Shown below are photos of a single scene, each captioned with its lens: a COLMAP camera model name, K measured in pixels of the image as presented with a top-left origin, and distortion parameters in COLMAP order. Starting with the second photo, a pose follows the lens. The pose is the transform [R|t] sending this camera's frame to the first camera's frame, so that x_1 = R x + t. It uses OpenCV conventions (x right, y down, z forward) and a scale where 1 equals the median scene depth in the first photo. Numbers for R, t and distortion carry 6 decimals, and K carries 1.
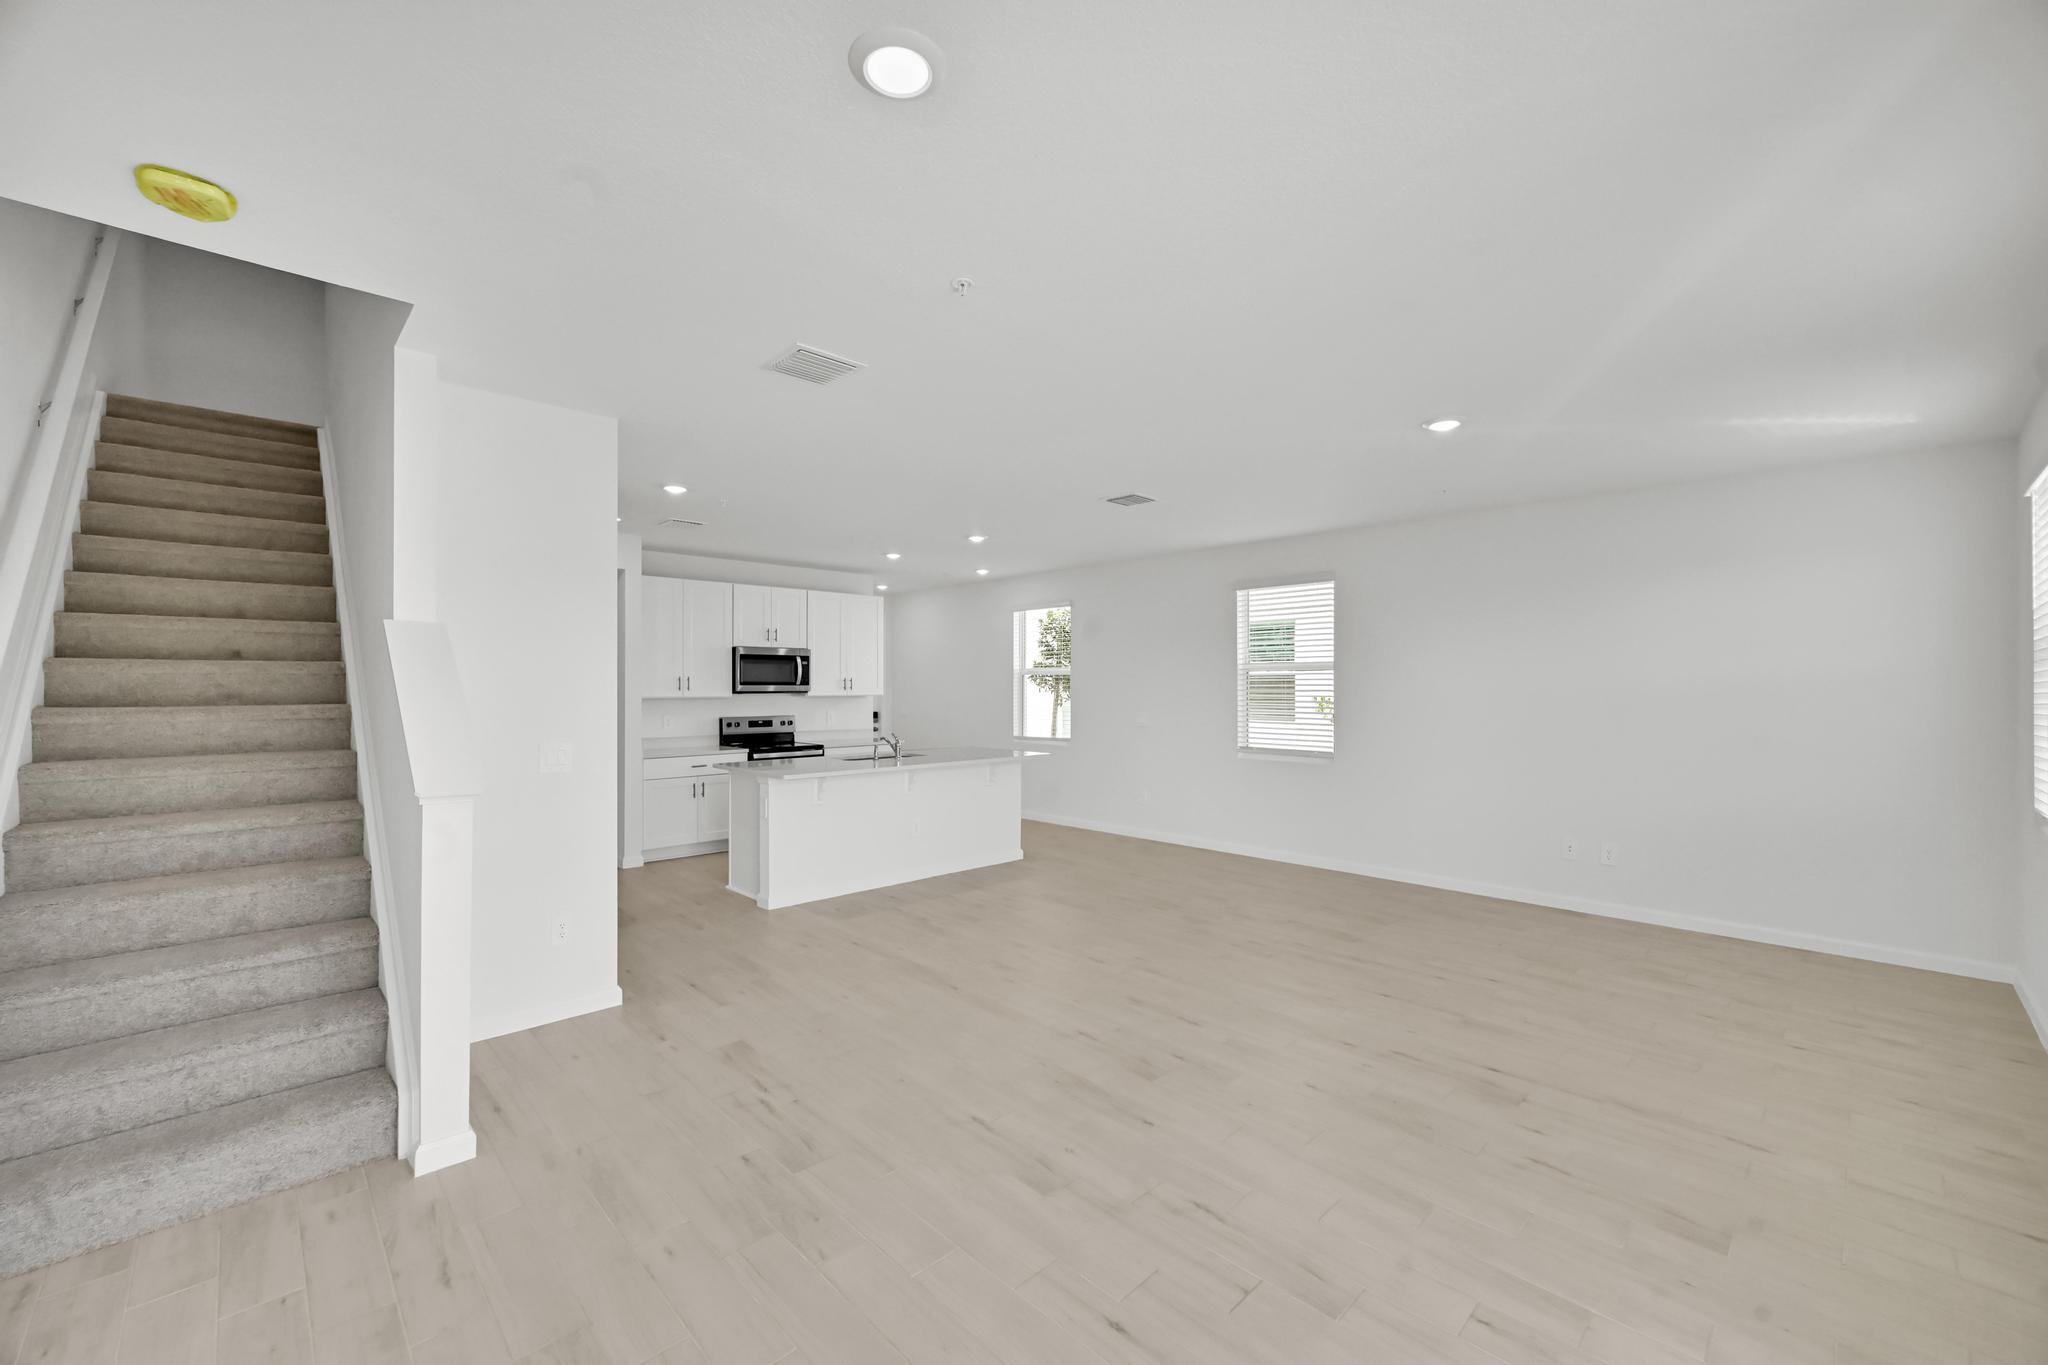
lens RADIAL K [[824.2, 0, 1022.3], [0, 824.2, 671.0], [0, 0, 1]] dist [0.000199, -0.000252]
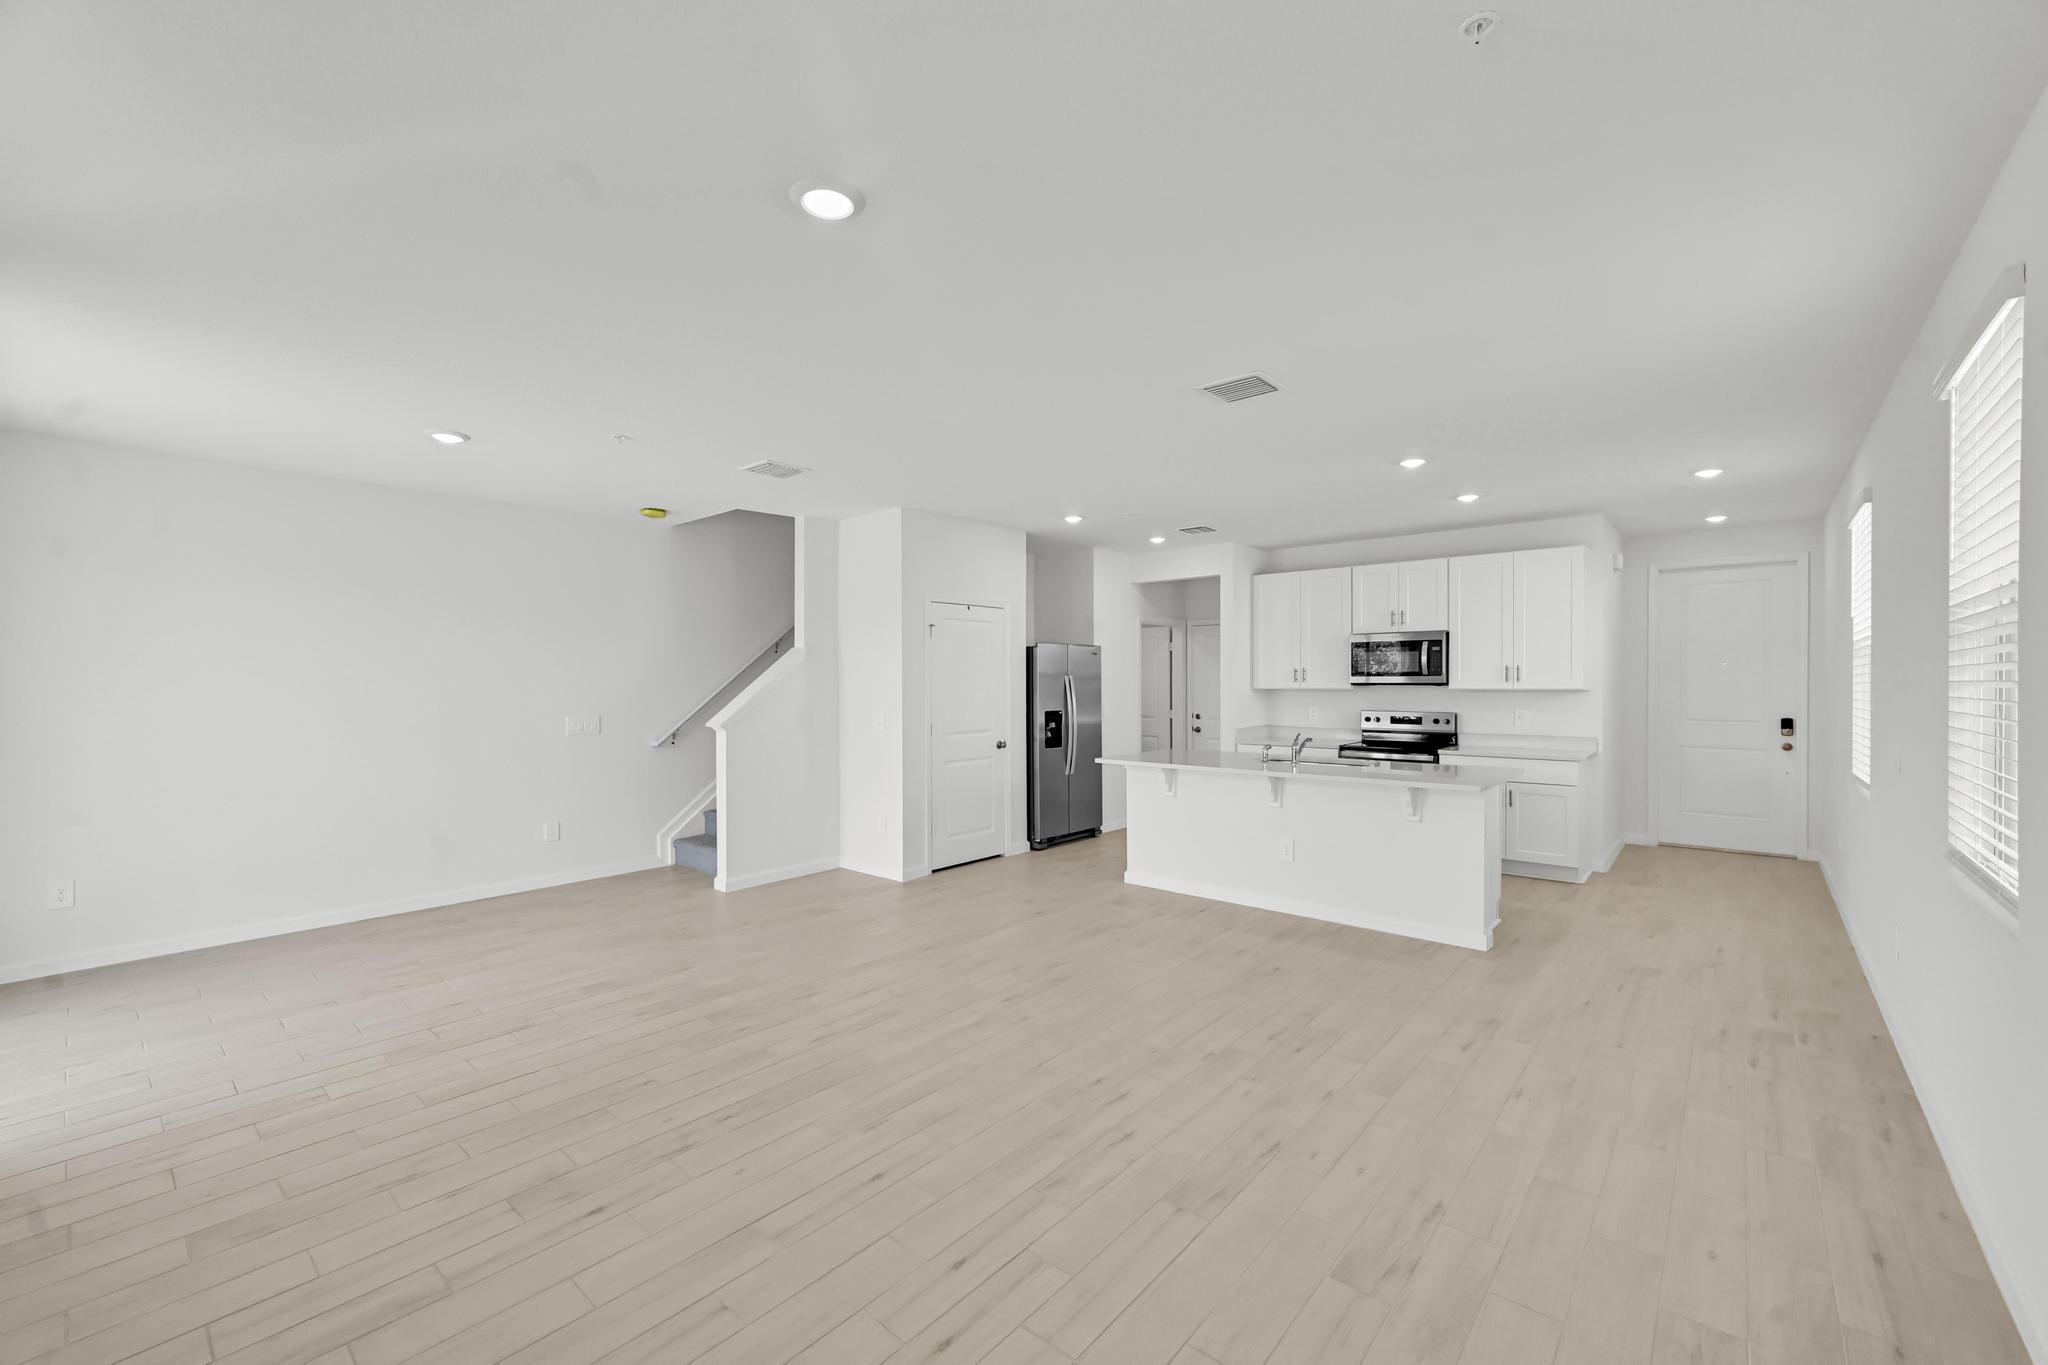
lens RADIAL K [[824.2, 0, 1023.4], [0, 824.2, 687.6], [0, 0, 1]] dist [0.000199, -0.000252]
pose [[0.092651, 0.009779, -0.995651, 0.522956], [0.021569, 0.999697, 0.011825, 0.010476], [0.995465, -0.022571, 0.092412, 0.521229]]
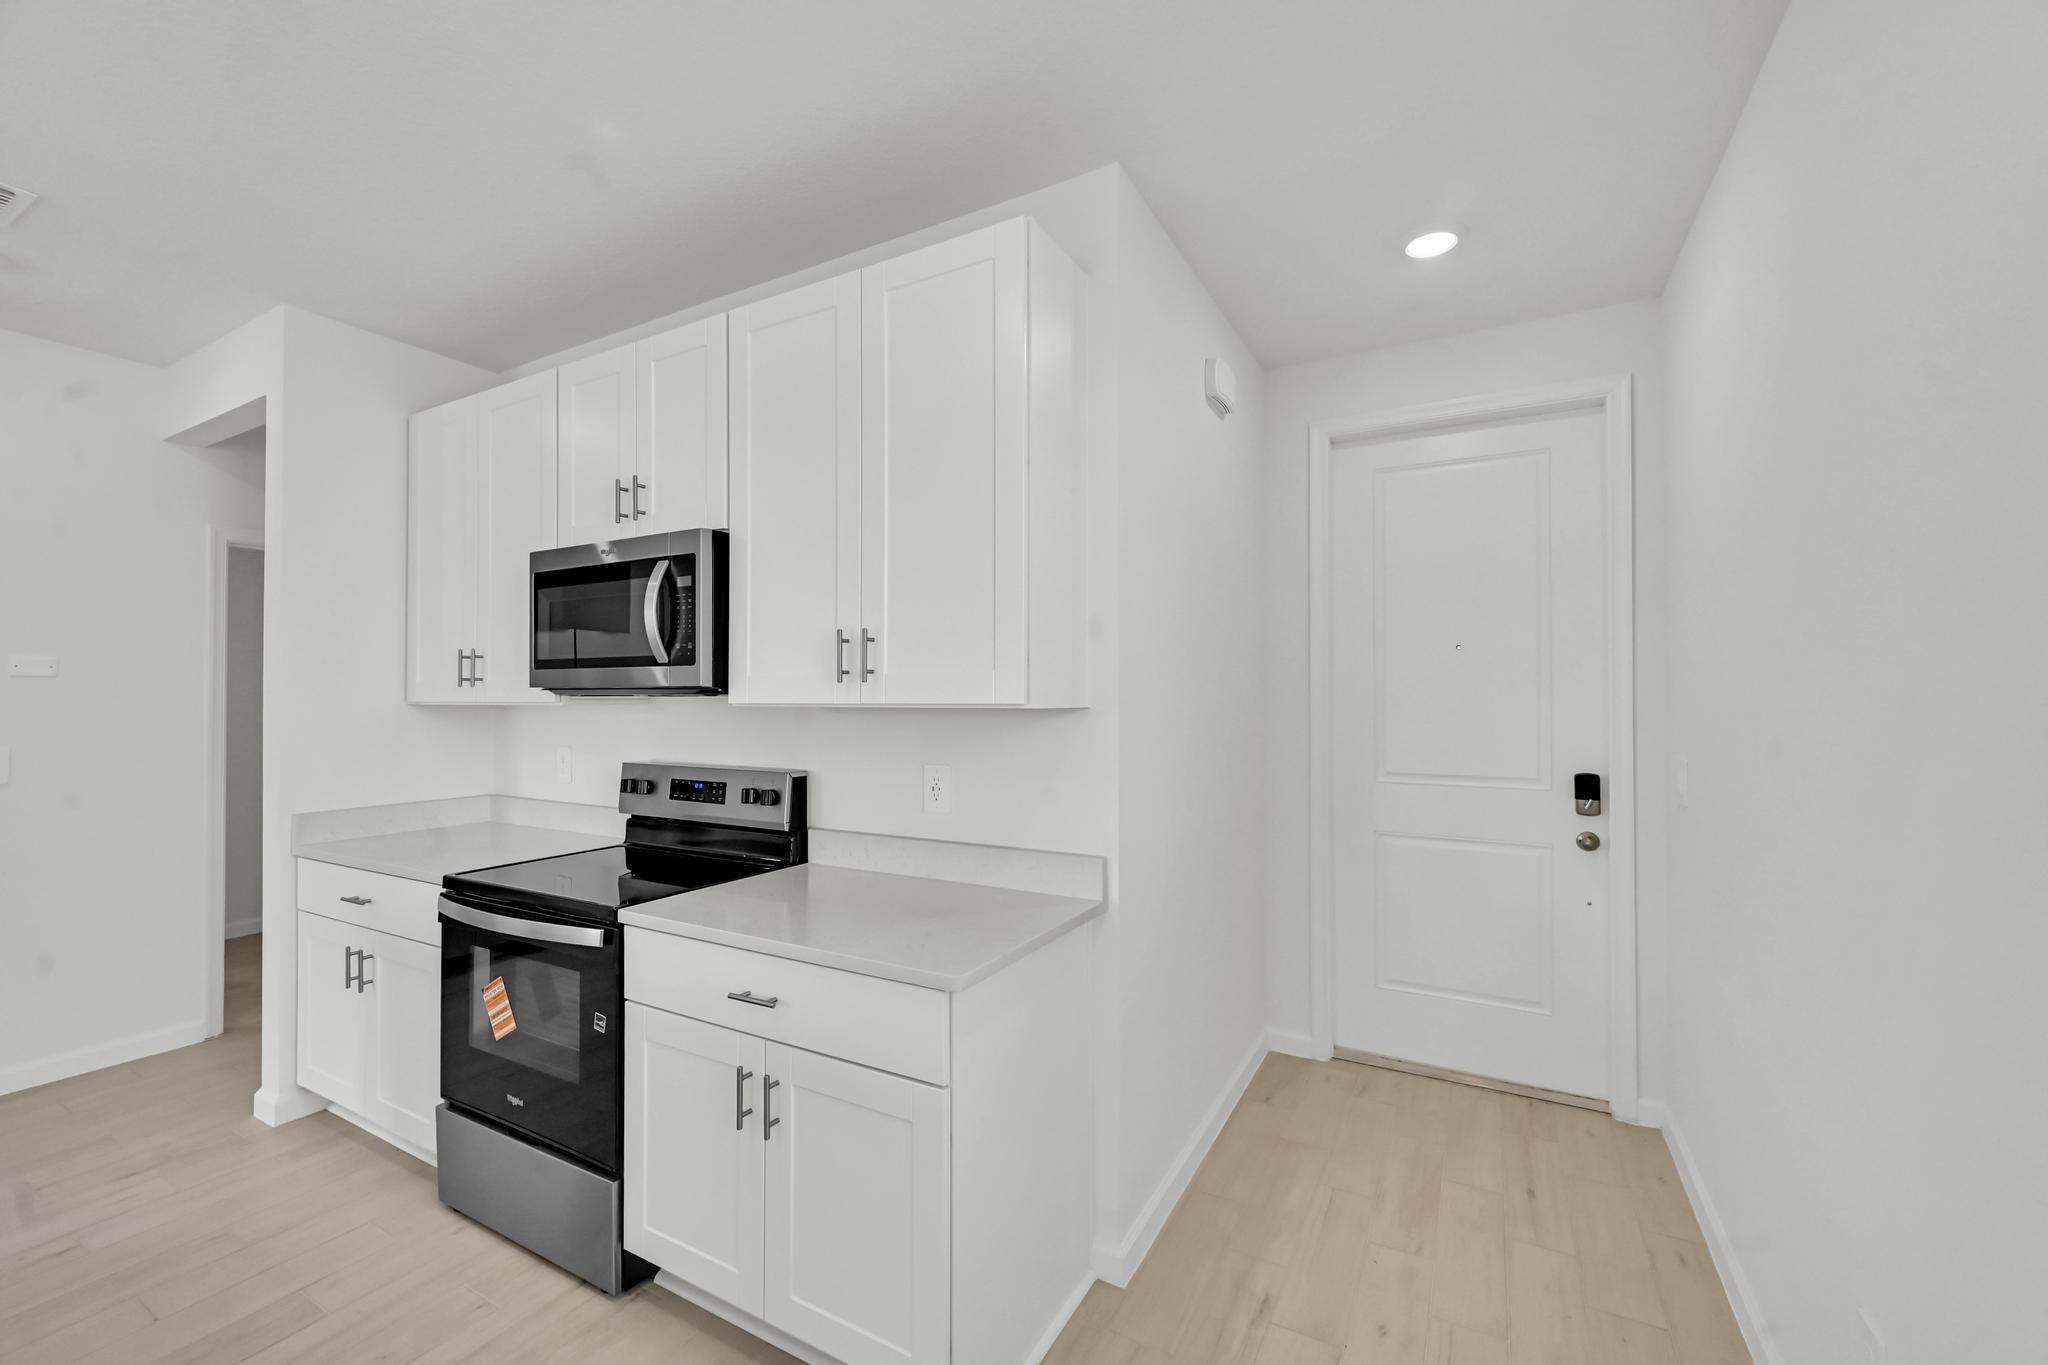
lens RADIAL K [[824.2, 0, 1024.0], [0, 824.2, 688.4], [0, 0, 1]] dist [0.000199, -0.000252]
pose [[0.288311, -0.008853, -0.957496, 0.025076], [0.020017, 0.999794, -0.003217, 0.028366], [0.957328, -0.018239, 0.288429, 1.043704]]
